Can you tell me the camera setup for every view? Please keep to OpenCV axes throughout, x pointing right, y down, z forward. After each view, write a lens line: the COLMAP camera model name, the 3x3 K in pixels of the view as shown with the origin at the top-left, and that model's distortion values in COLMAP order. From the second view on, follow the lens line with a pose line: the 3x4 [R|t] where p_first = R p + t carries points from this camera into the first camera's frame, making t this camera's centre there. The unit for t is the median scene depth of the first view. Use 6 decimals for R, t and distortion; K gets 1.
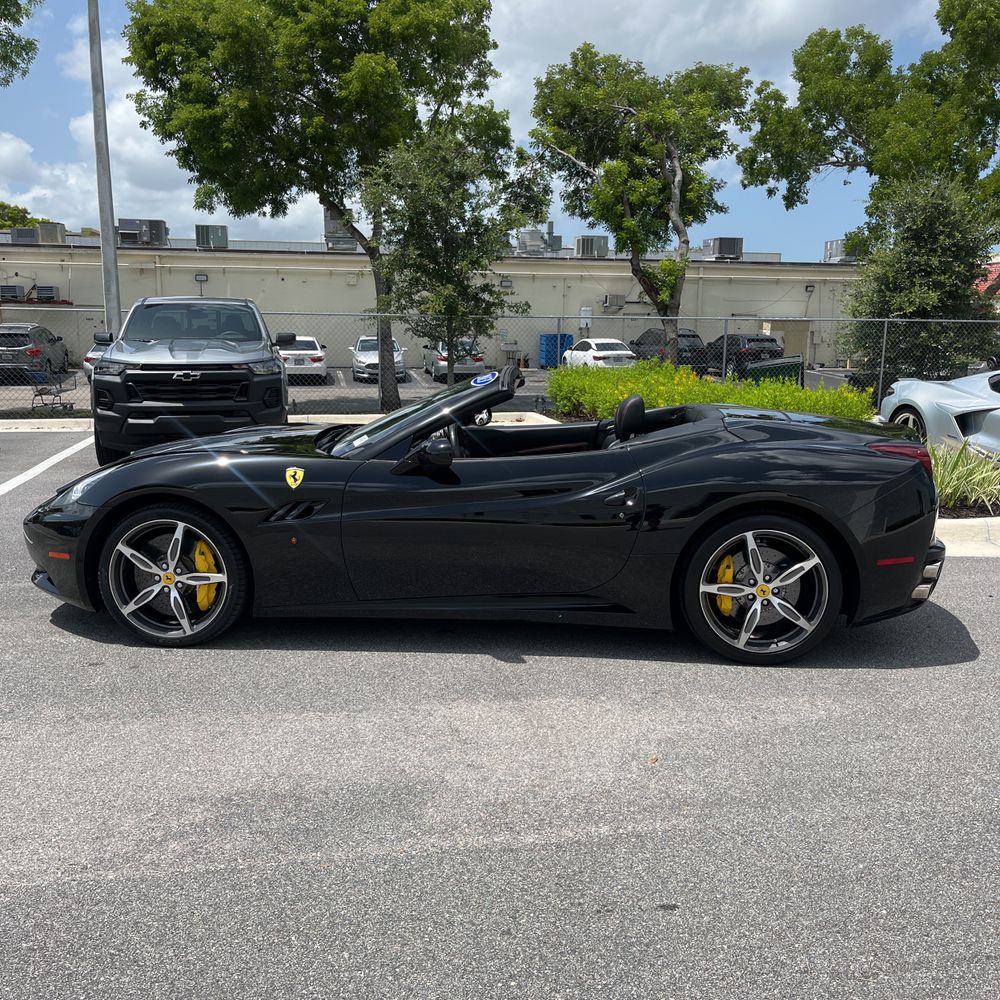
lens RADIAL K [[1015.6, 0, 494.4], [0, 1015.6, 500.9], [0, 0, 1]] dist [0.002452, 0.000000]
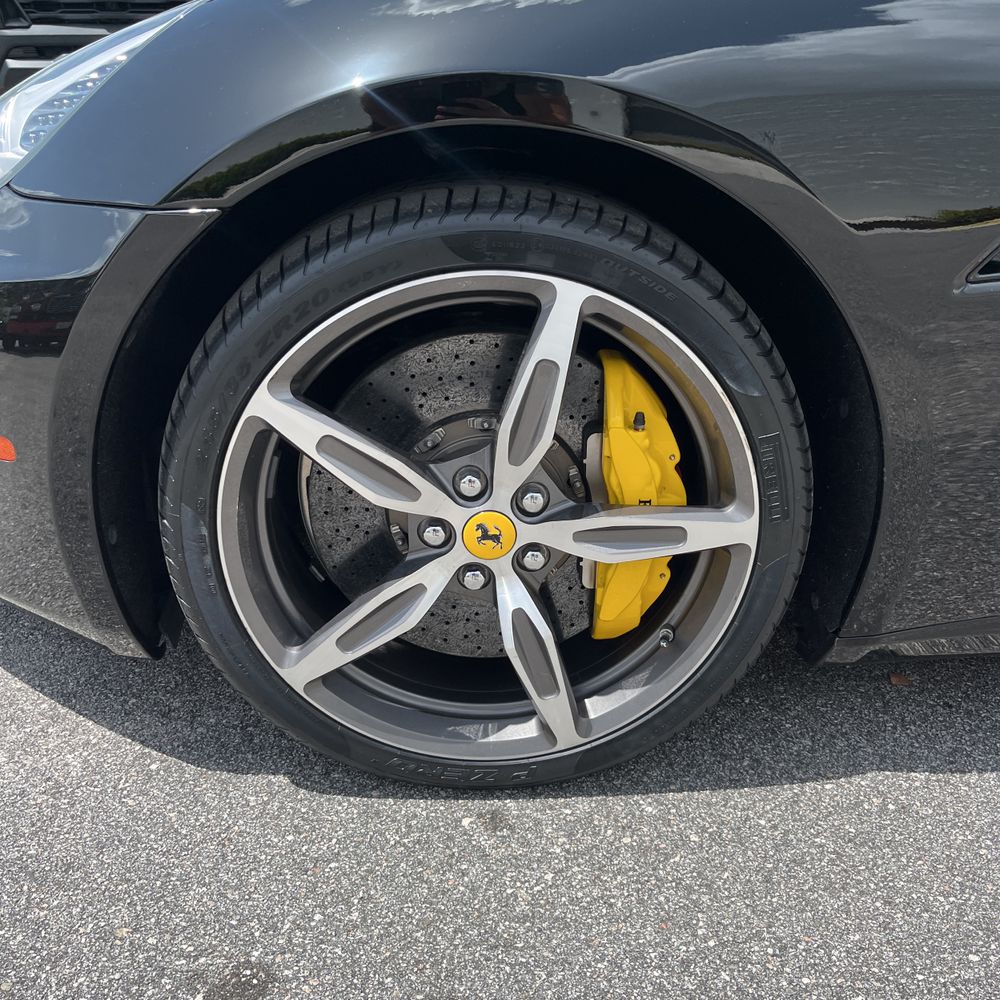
lens RADIAL K [[1015.6, 0, 476.4], [0, 1015.6, 499.2], [0, 0, 1]] dist [0.002452, 0.000000]
pose [[0.995833, -0.038198, 0.082811, -0.341510], [0.013580, 0.960041, 0.279531, 0.005623], [-0.090180, -0.277241, 0.956559, 0.786343]]
